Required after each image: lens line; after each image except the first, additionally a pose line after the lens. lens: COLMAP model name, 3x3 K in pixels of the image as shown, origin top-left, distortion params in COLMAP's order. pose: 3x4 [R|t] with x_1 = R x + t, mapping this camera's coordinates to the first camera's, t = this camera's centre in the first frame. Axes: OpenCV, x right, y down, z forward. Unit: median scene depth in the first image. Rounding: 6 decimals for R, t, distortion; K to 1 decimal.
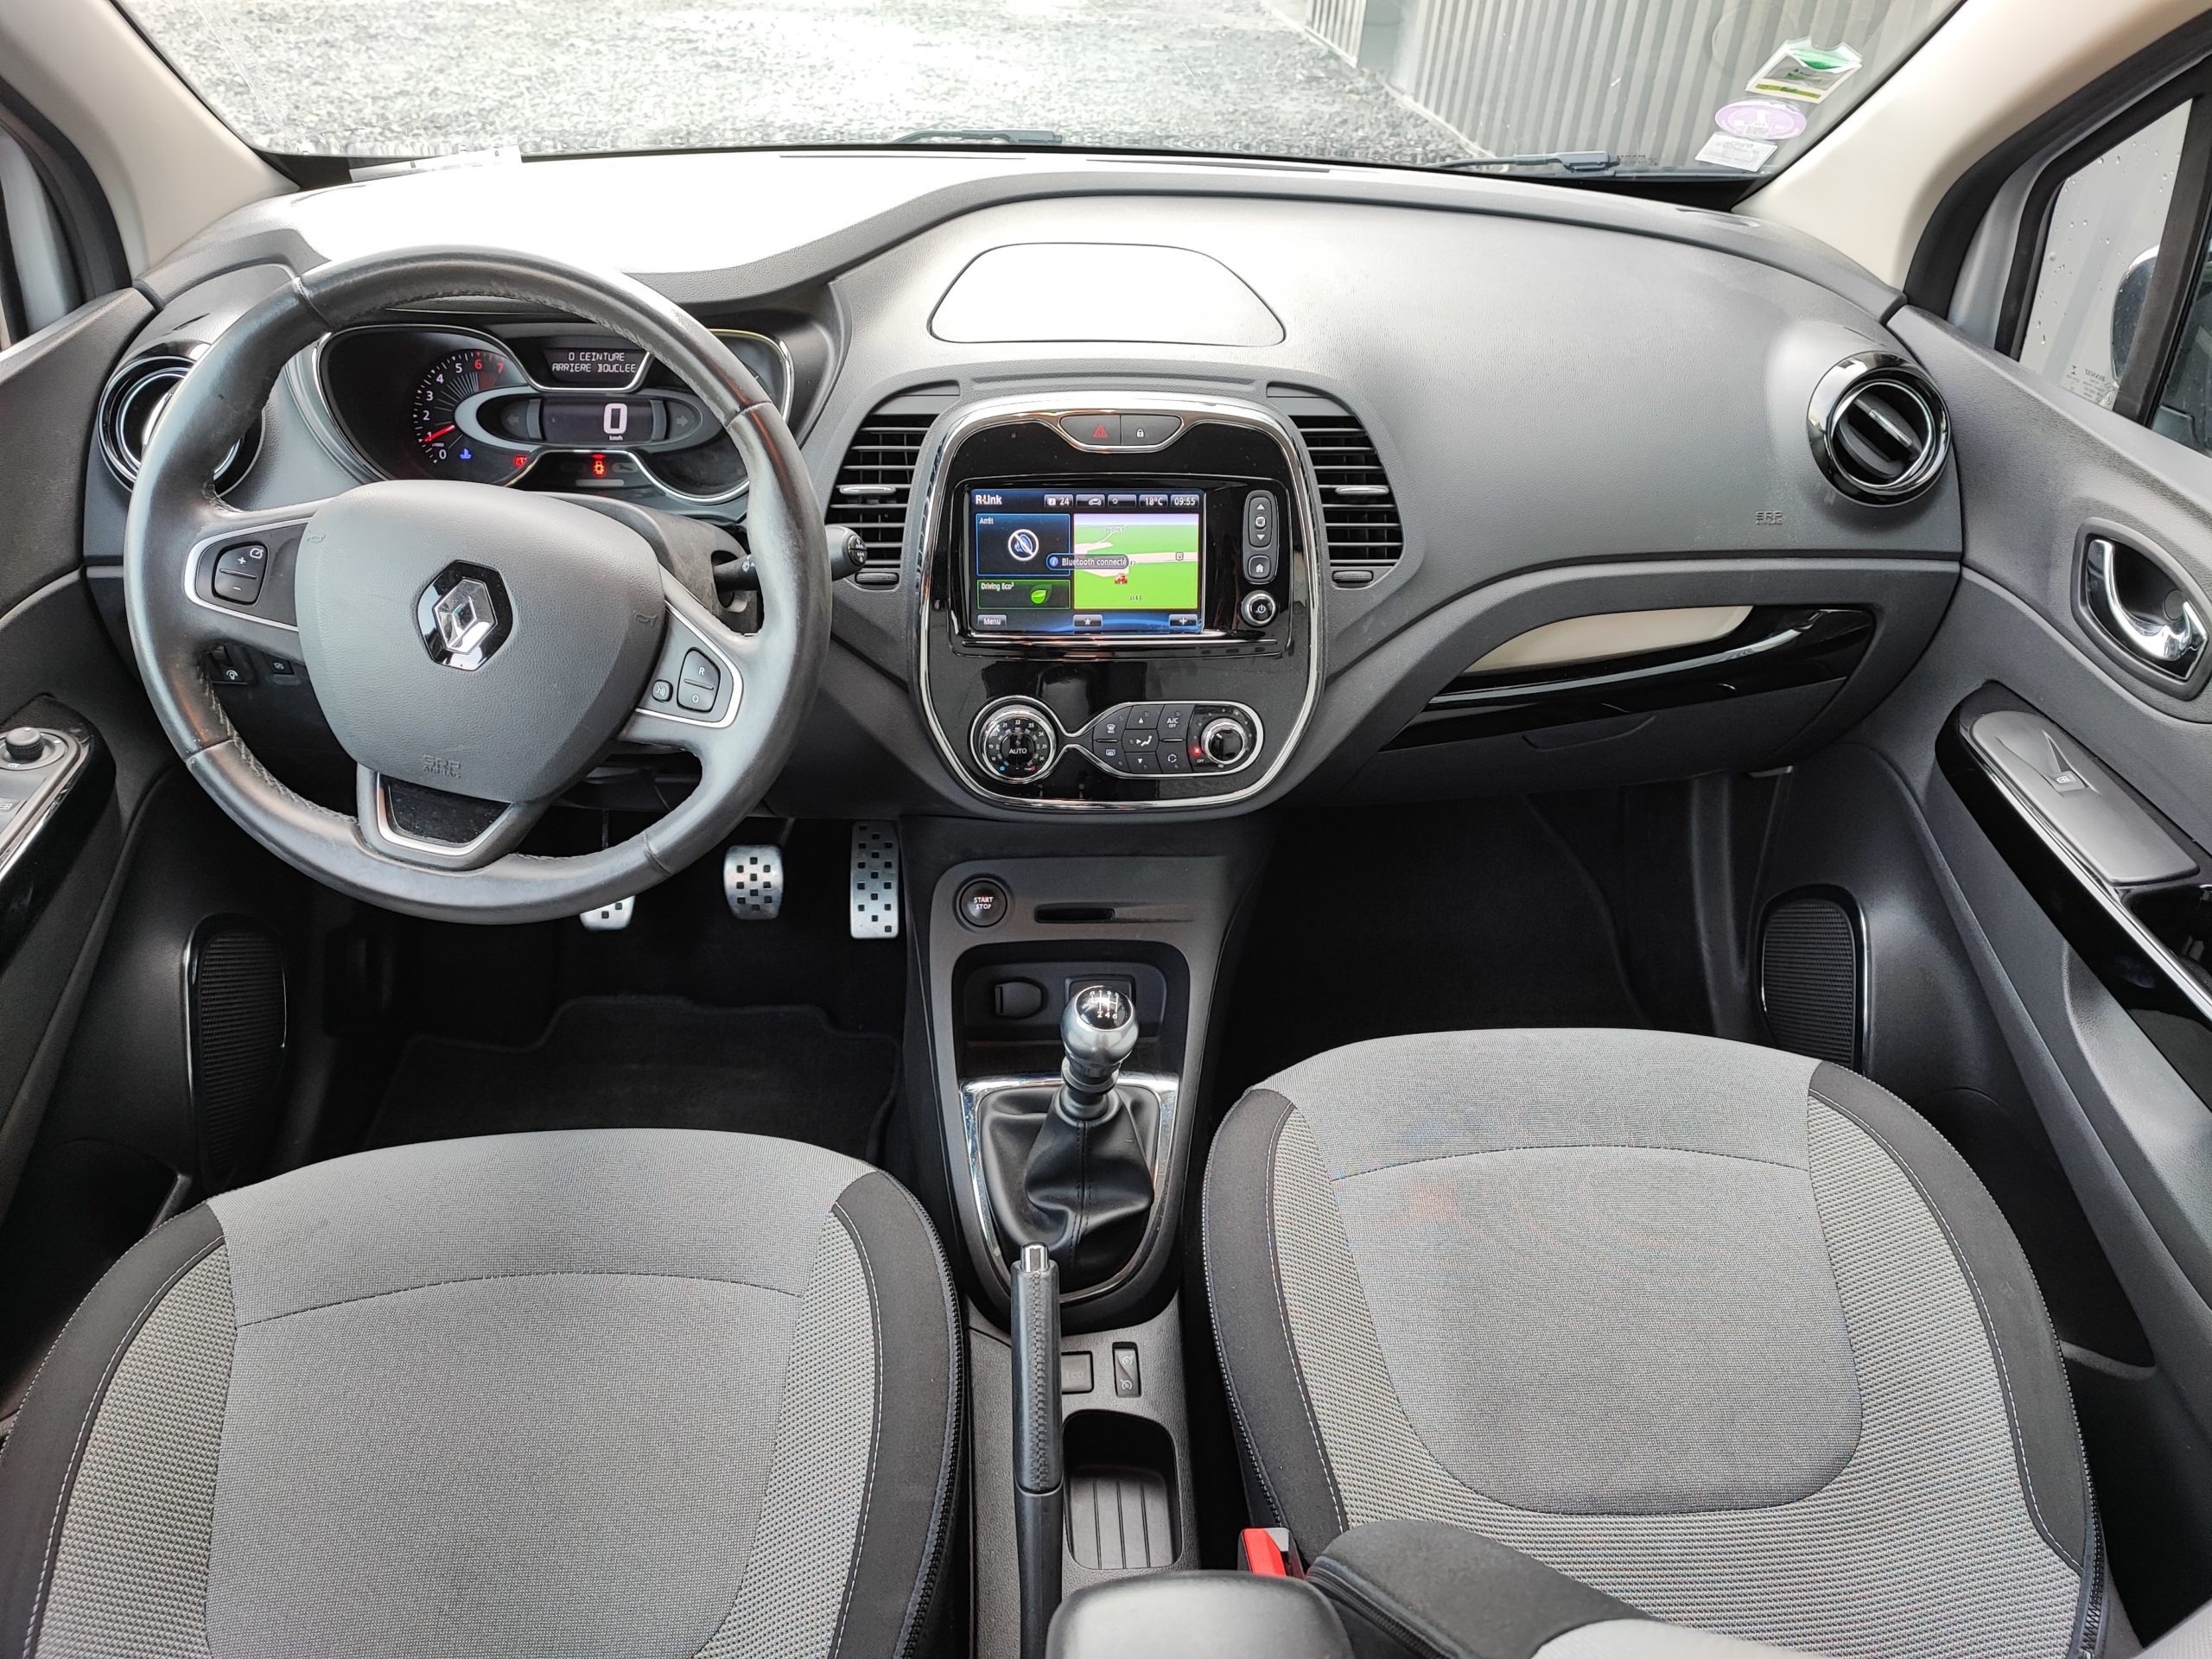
lens RADIAL K [[1591.6, 0, 1096.8], [0, 1591.6, 841.8], [0, 0, 1]] dist [0.062183, -0.079329]
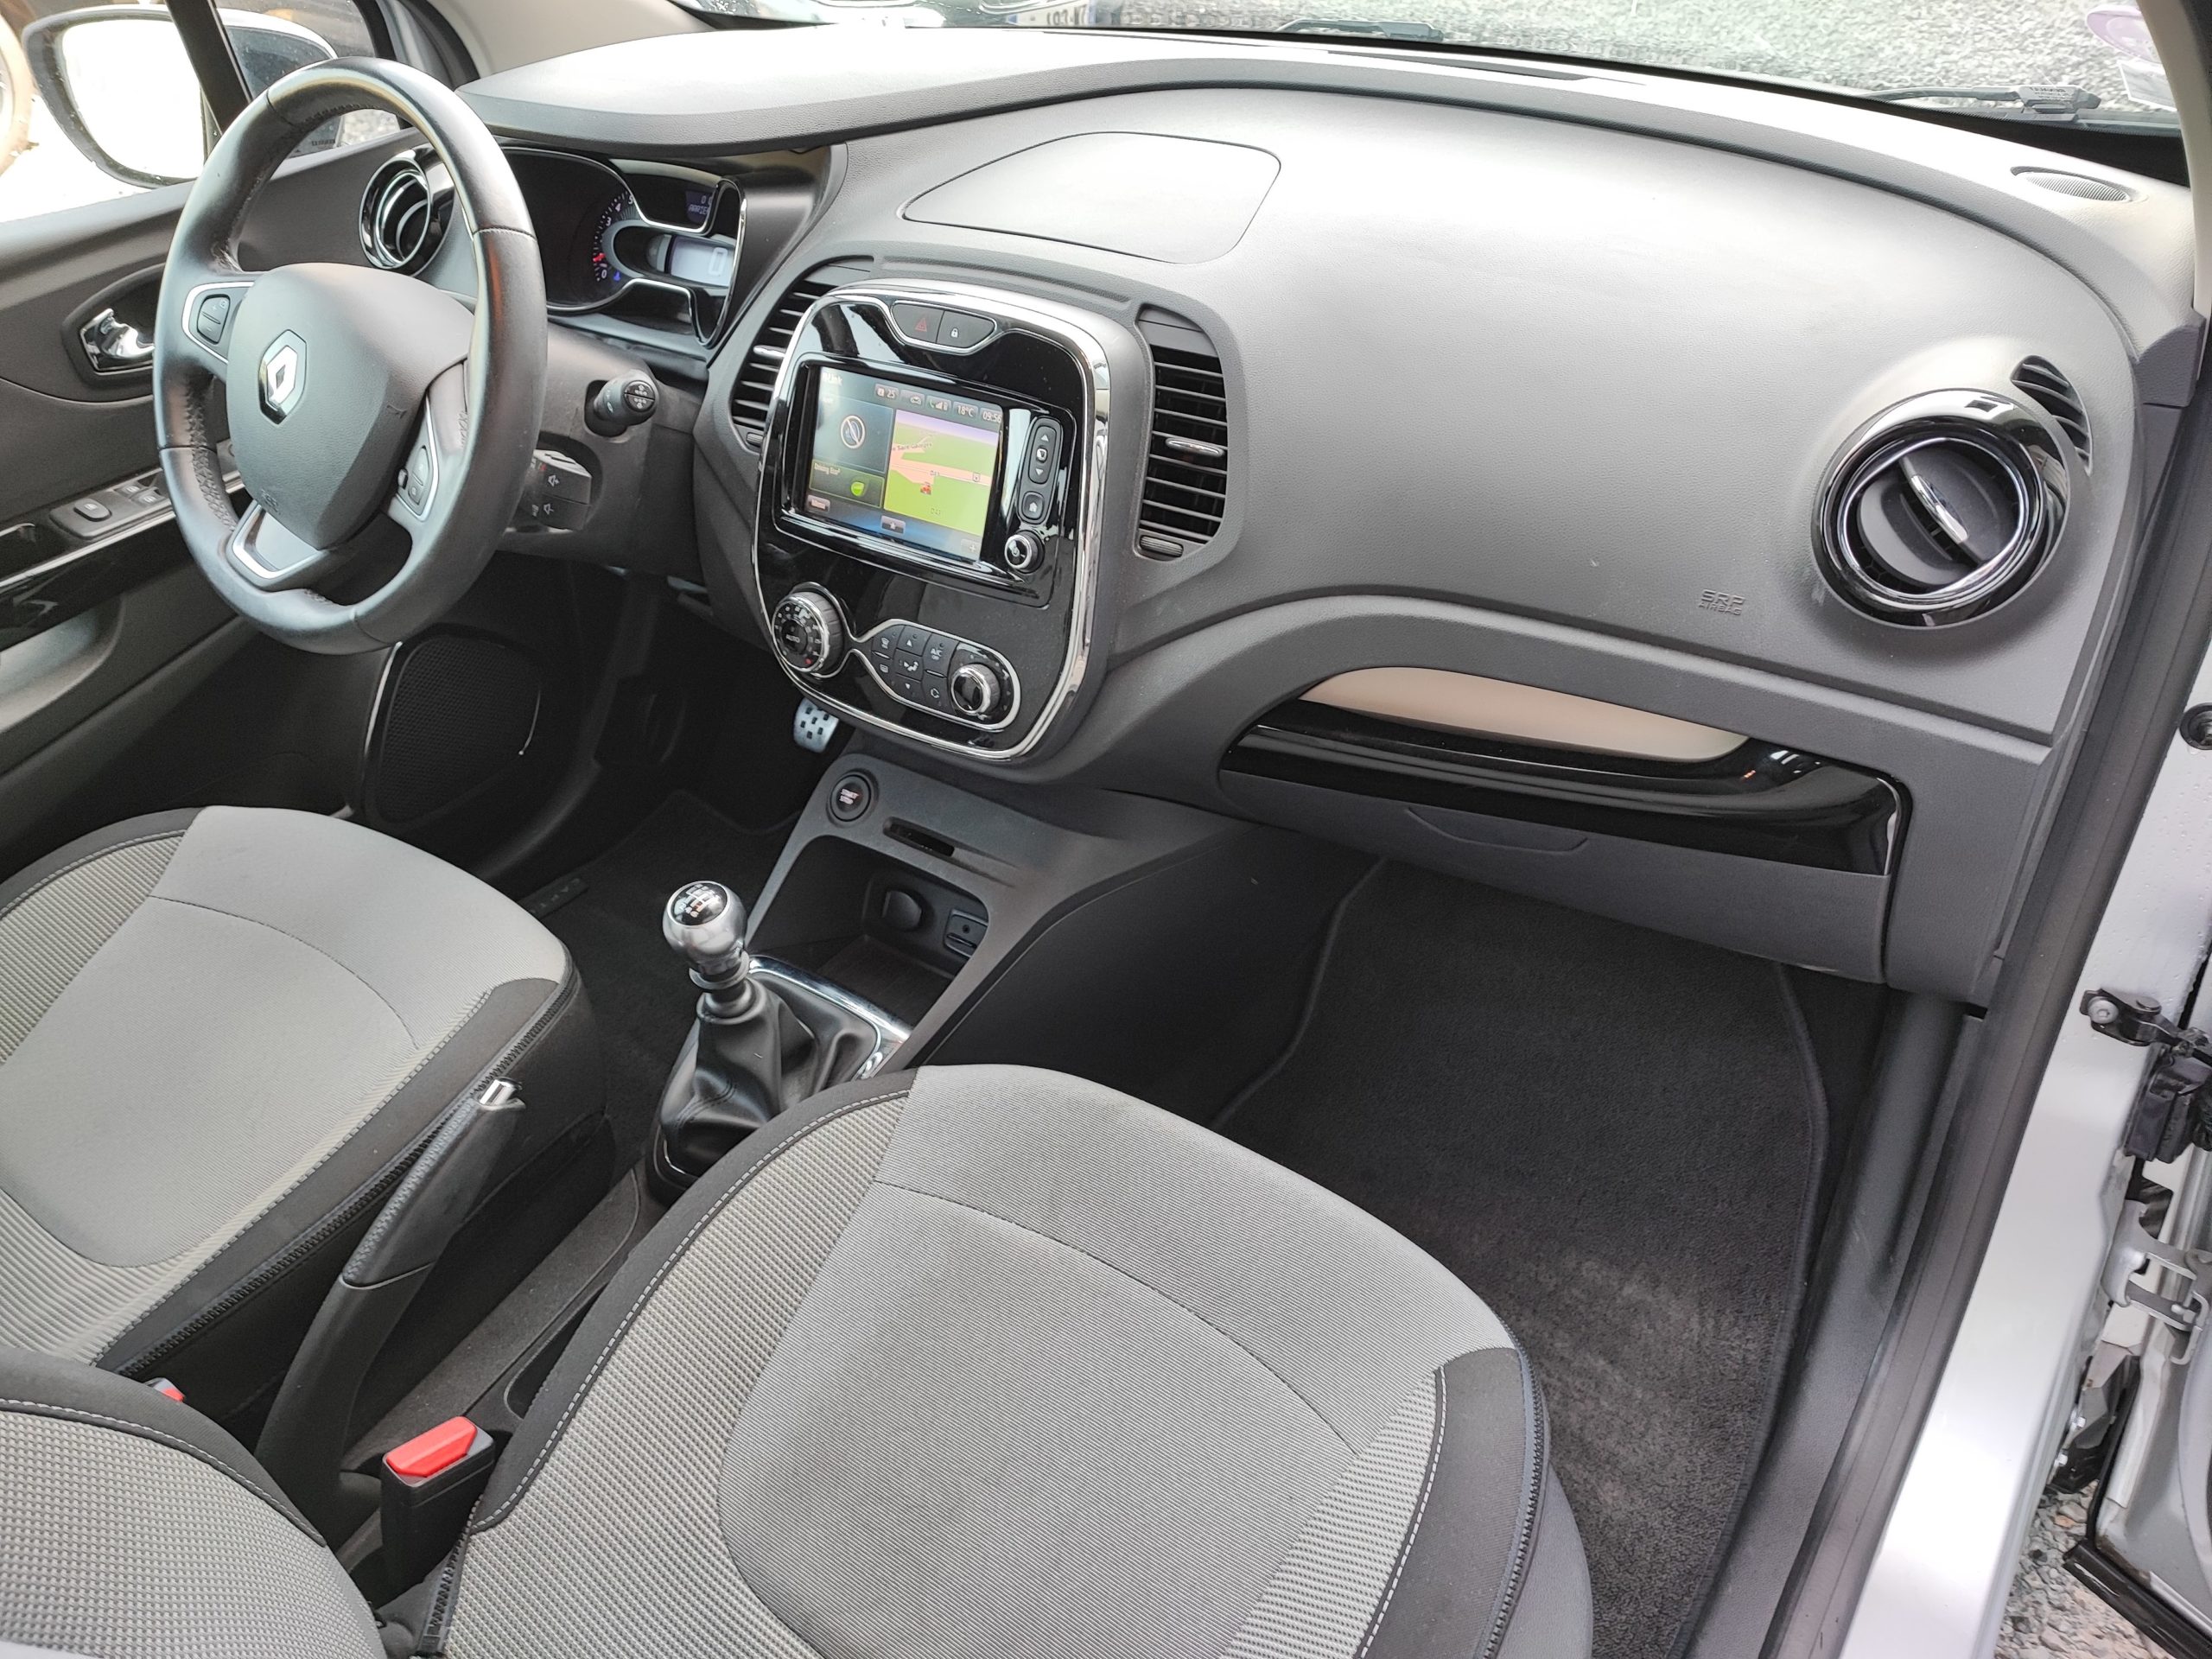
lens RADIAL K [[1591.6, 0, 1096.8], [0, 1591.6, 841.8], [0, 0, 1]] dist [0.062183, -0.079329]
pose [[0.774381, 0.318097, -0.546945, 0.647705], [-0.302088, 0.945423, 0.122142, -0.111495], [0.555947, 0.070641, 0.828211, 0.296702]]
